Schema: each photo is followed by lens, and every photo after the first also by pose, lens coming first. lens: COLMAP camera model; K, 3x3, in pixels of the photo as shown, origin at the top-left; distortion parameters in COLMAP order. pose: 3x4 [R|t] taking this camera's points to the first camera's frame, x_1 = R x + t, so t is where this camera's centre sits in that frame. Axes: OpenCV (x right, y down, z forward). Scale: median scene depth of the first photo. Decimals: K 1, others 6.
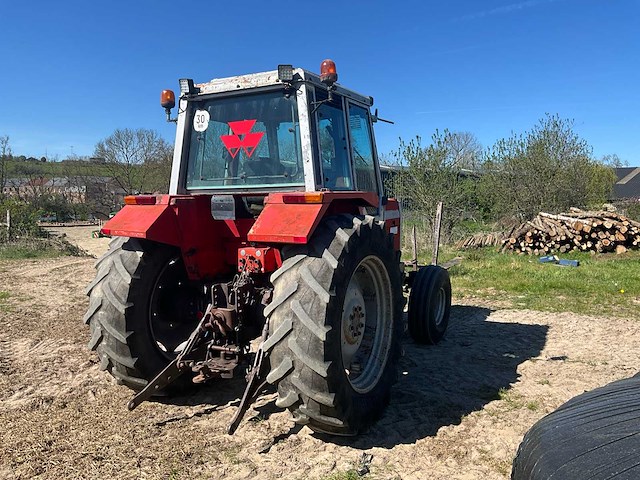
lens RADIAL K [[527.4, 0, 323.8], [0, 527.4, 238.8], [0, 0, 1]] dist [0.057658, -0.088636]
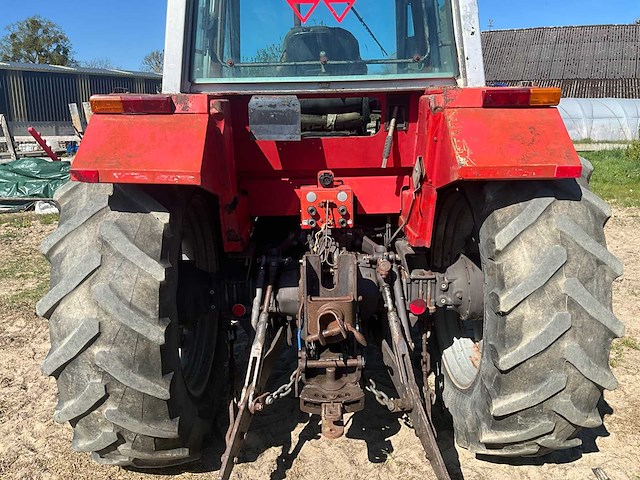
lens RADIAL K [[527.4, 0, 322.5], [0, 527.4, 237.9], [0, 0, 1]] dist [0.057658, -0.088636]
pose [[0.878751, -0.116964, 0.462727, -0.442615], [0.040658, 0.984328, 0.171596, -0.030342], [-0.475546, -0.131977, 0.869734, 0.499451]]
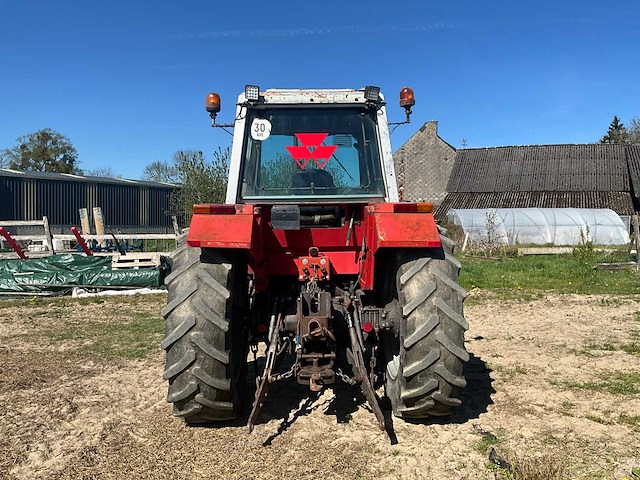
lens RADIAL K [[527.4, 0, 323.7], [0, 527.4, 236.6], [0, 0, 1]] dist [0.057658, -0.088636]
pose [[0.869513, -0.016508, 0.493634, -0.655413], [0.033486, 0.999112, -0.025572, 0.005319], [-0.492773, 0.038765, 0.869294, 0.102472]]
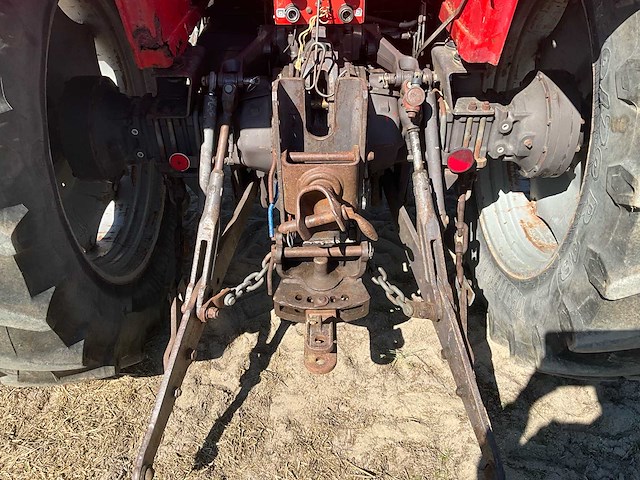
lens RADIAL K [[527.4, 0, 321.6], [0, 527.4, 240.1], [0, 0, 1]] dist [0.057658, -0.088636]
pose [[0.886620, -0.271613, 0.374341, -0.322362], [0.031045, 0.842514, 0.537779, -0.005552], [-0.461455, -0.465184, 0.755422, 0.697054]]
